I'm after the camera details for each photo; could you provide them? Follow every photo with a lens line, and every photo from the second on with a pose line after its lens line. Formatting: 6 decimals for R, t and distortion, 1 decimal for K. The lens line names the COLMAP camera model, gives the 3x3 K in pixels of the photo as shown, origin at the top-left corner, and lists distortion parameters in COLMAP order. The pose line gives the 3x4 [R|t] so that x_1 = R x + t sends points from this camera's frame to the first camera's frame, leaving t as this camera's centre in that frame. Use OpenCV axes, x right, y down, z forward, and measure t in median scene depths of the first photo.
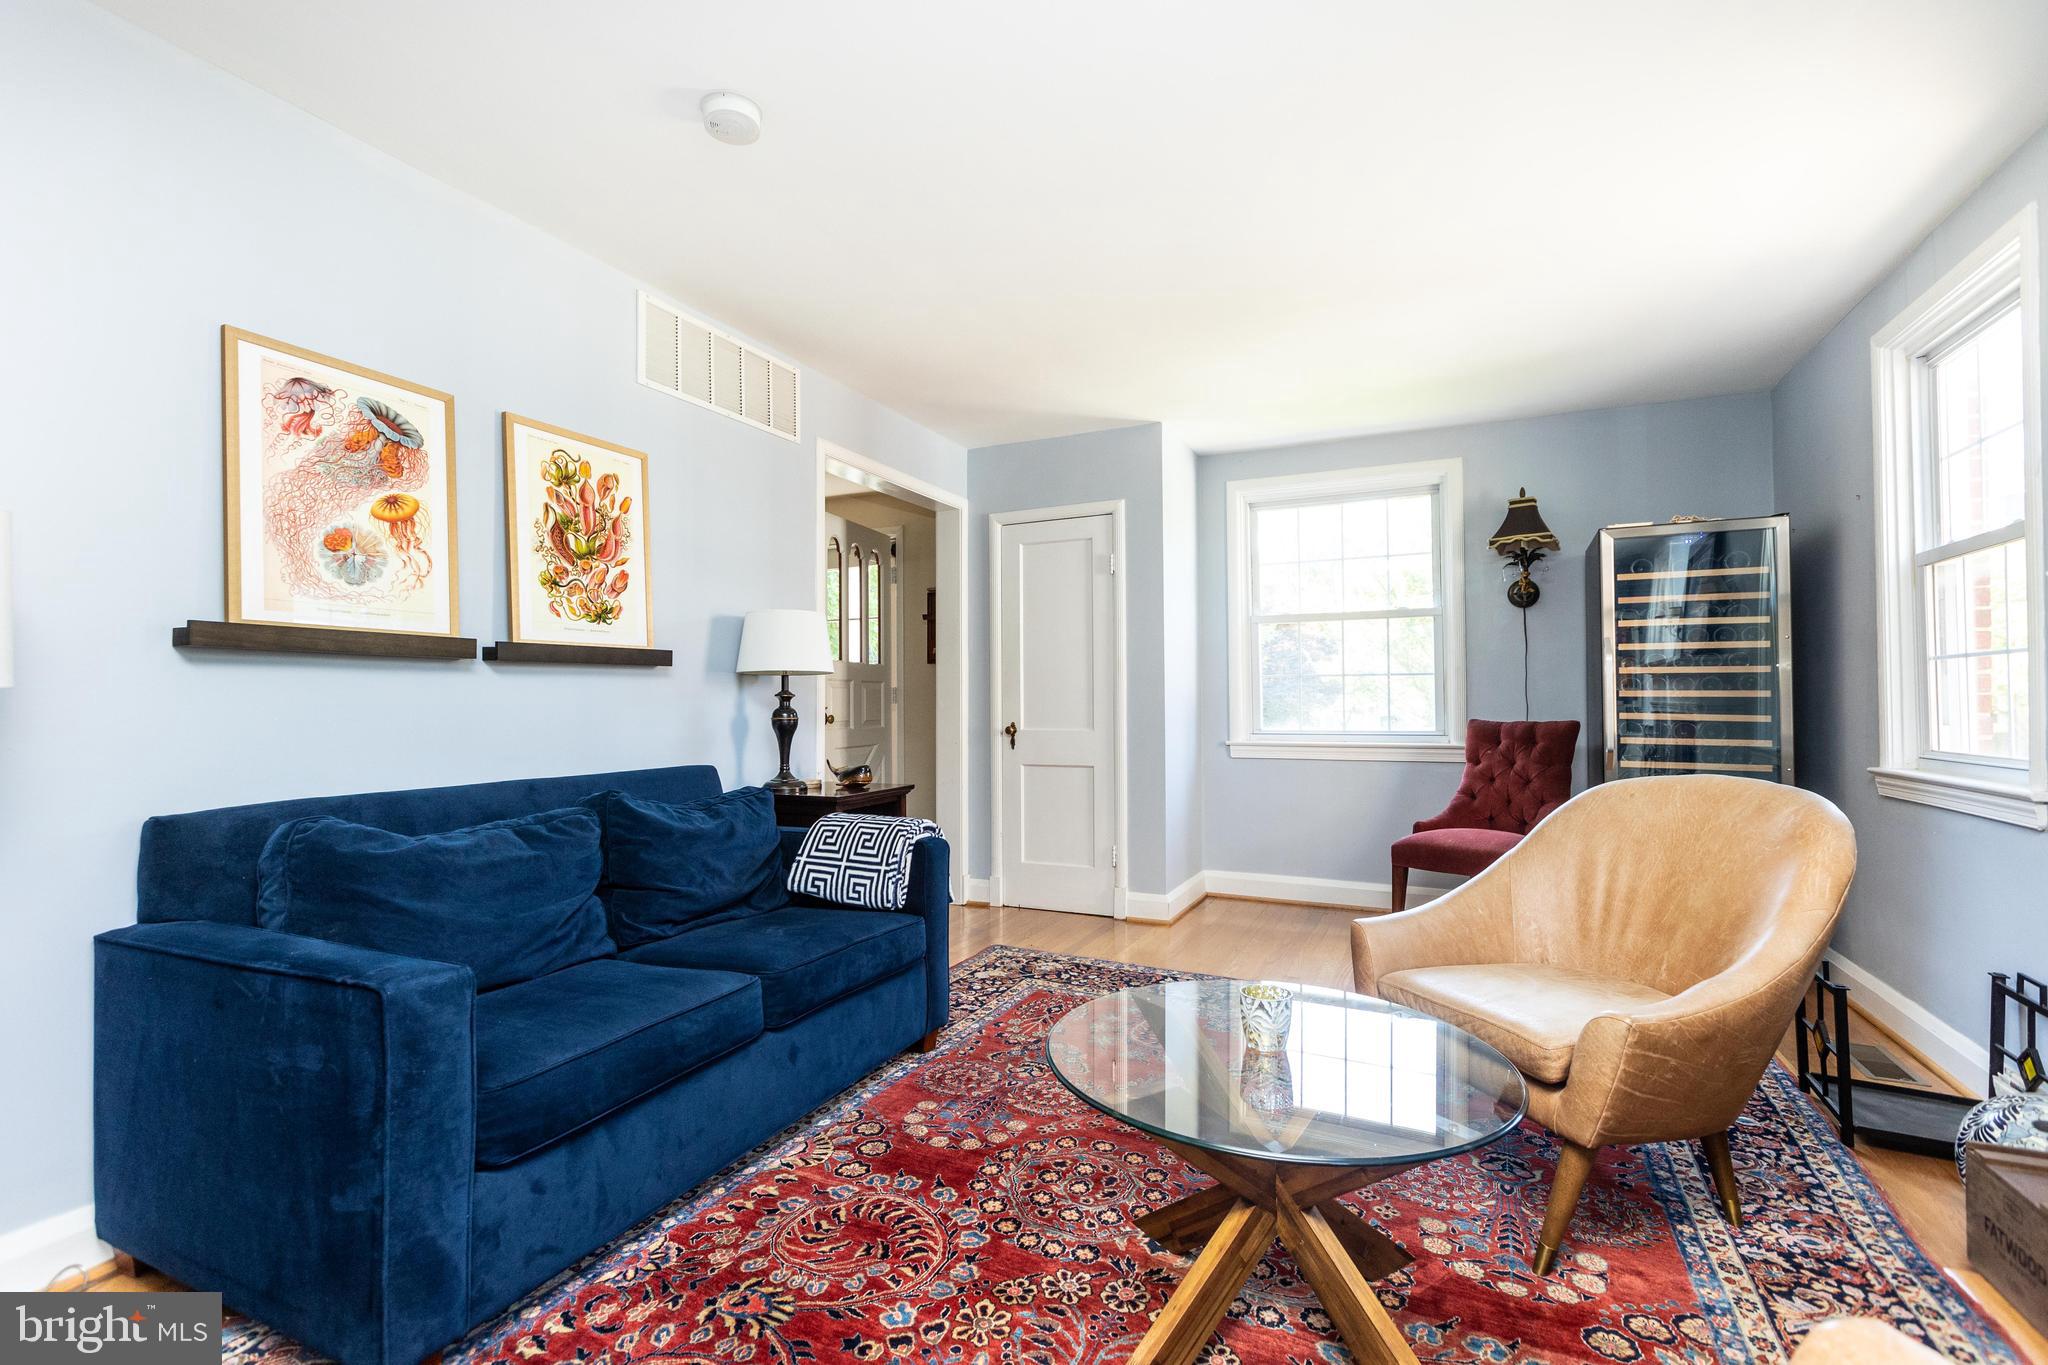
lens RADIAL K [[936.2, 0, 1001.3], [0, 936.2, 681.0], [0, 0, 1]] dist [0.004976, -0.000209]
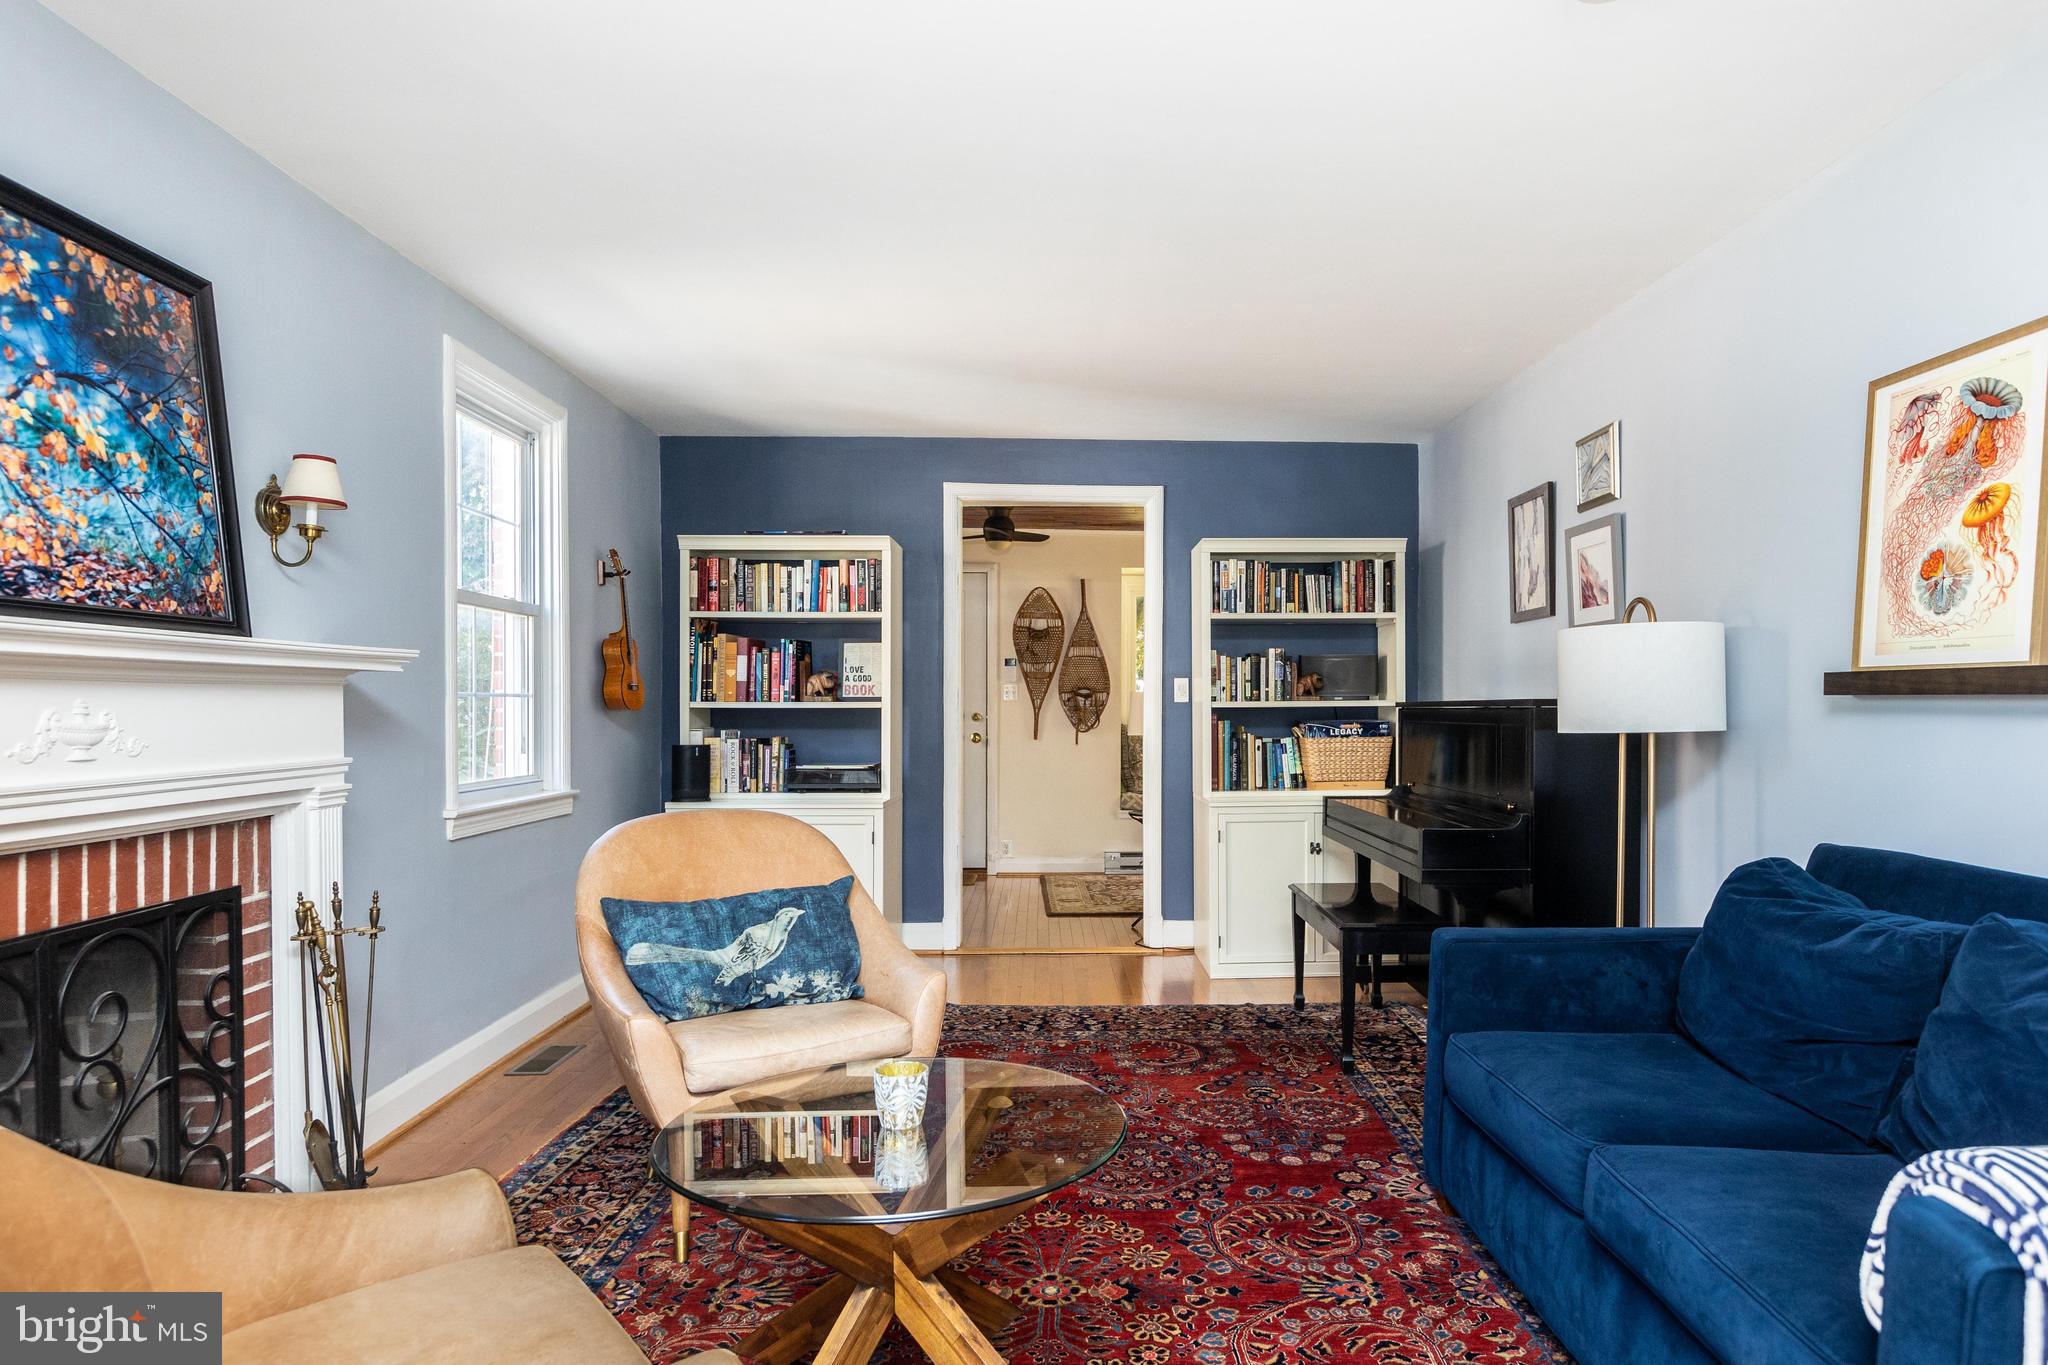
lens RADIAL K [[1226.2, 0, 1115.4], [0, 1226.2, 728.6], [0, 0, 1]] dist [0.001690, -0.000211]
pose [[-0.873143, 0.014505, -0.487249, 0.408462], [0.013563, 0.999893, 0.005460, -0.011680], [0.487276, -0.001842, -0.873246, 1.282671]]
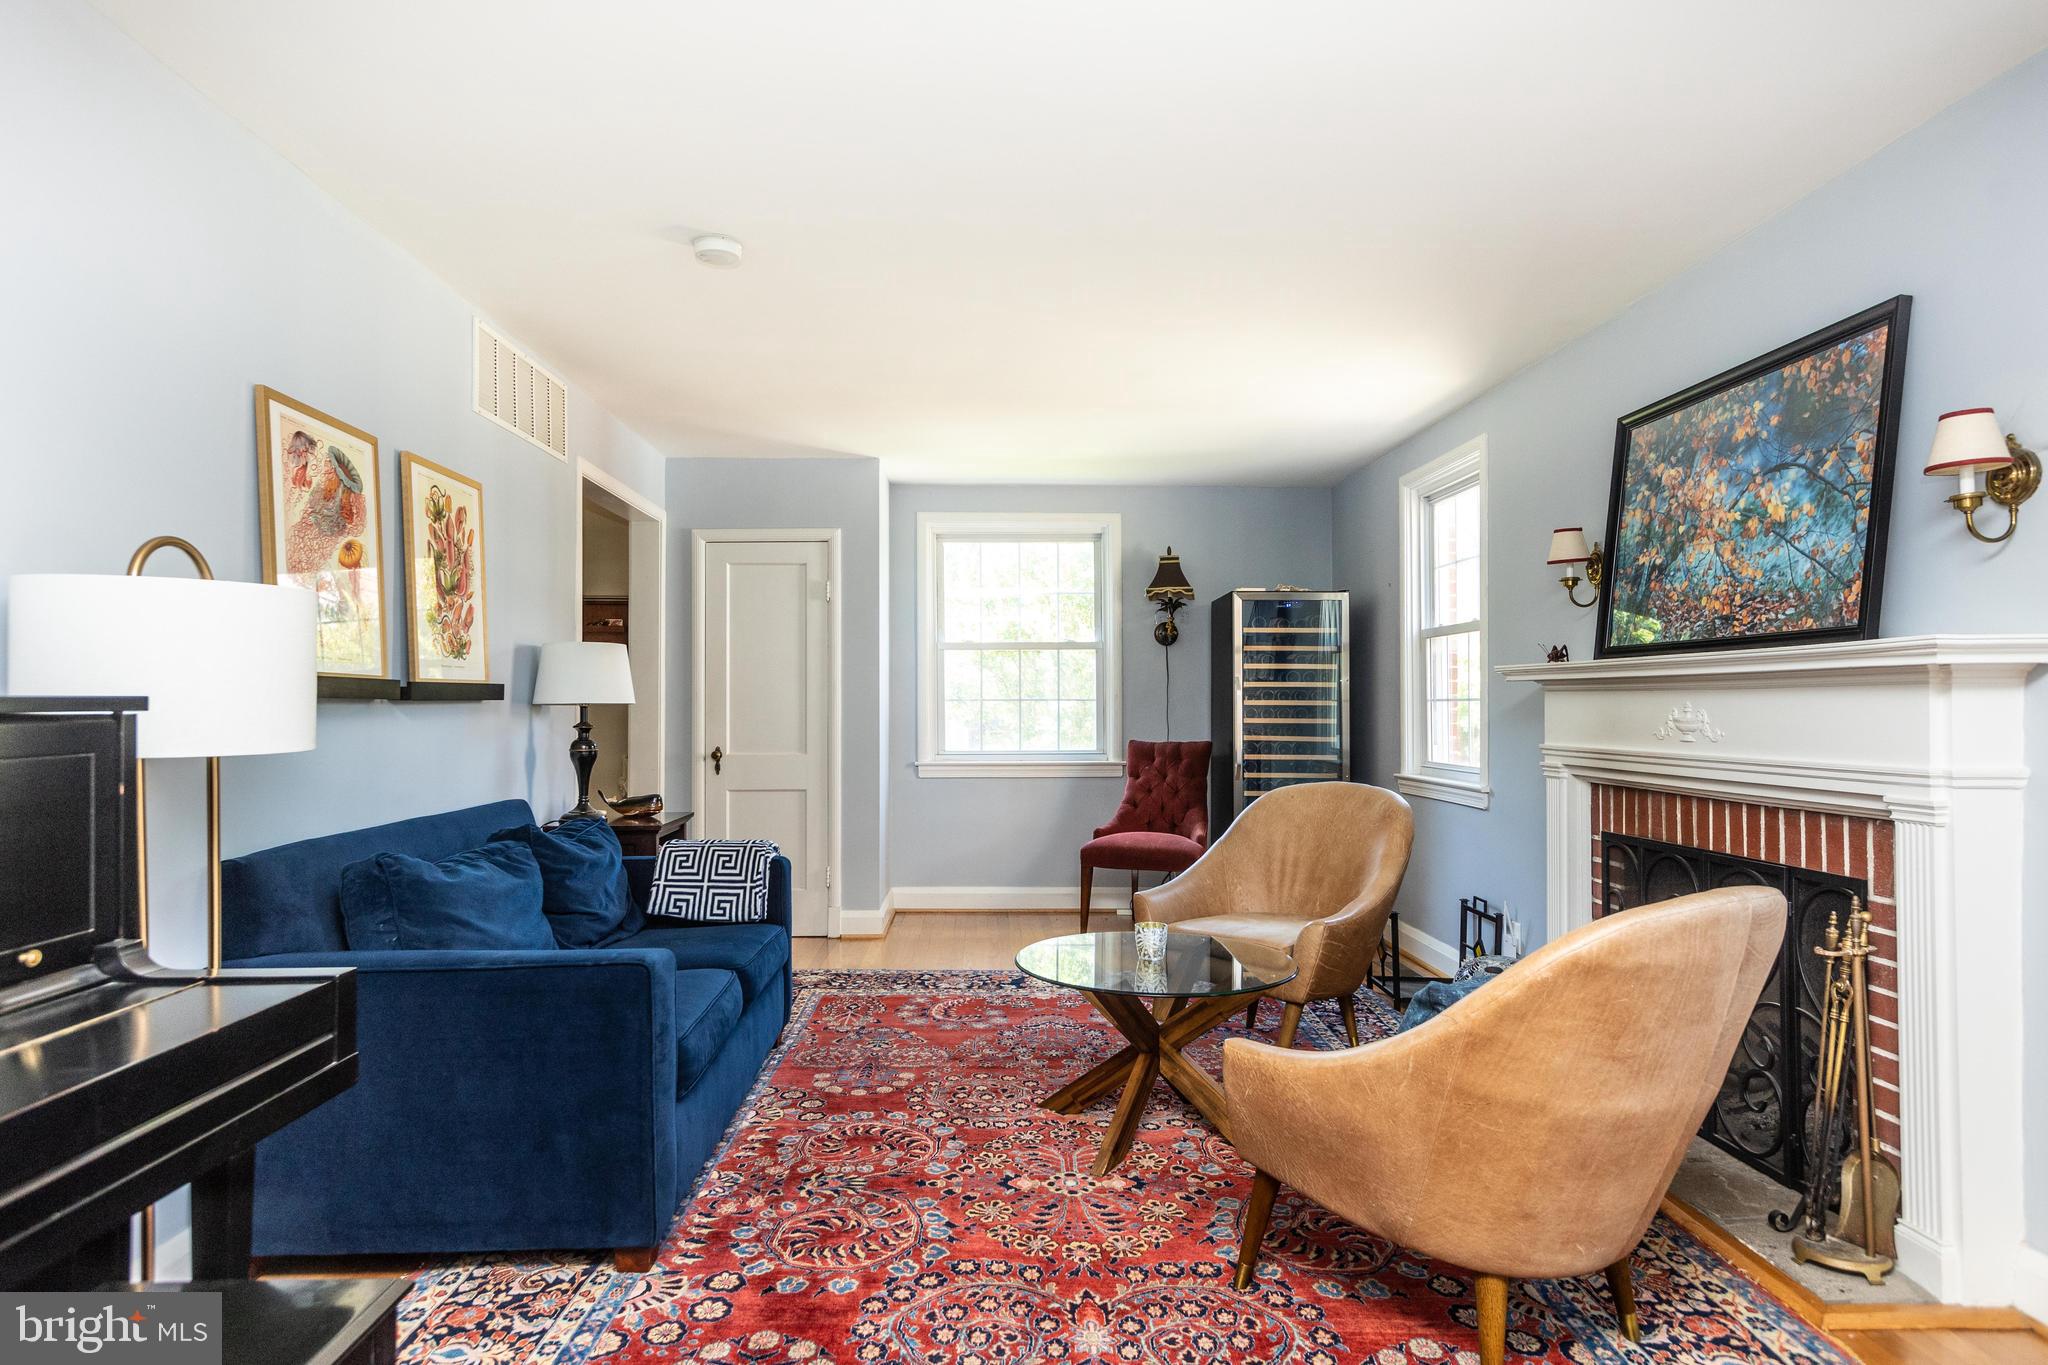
lens RADIAL K [[1184.3, 0, 1003.7], [0, 1184.3, 683.5], [0, 0, 1]] dist [0.019682, 0.001597]
pose [[0.890275, 0.011671, 0.455273, -0.501293], [-0.012609, 0.999920, -0.000976, -0.042609], [-0.455248, -0.004871, 0.890351, -0.396126]]
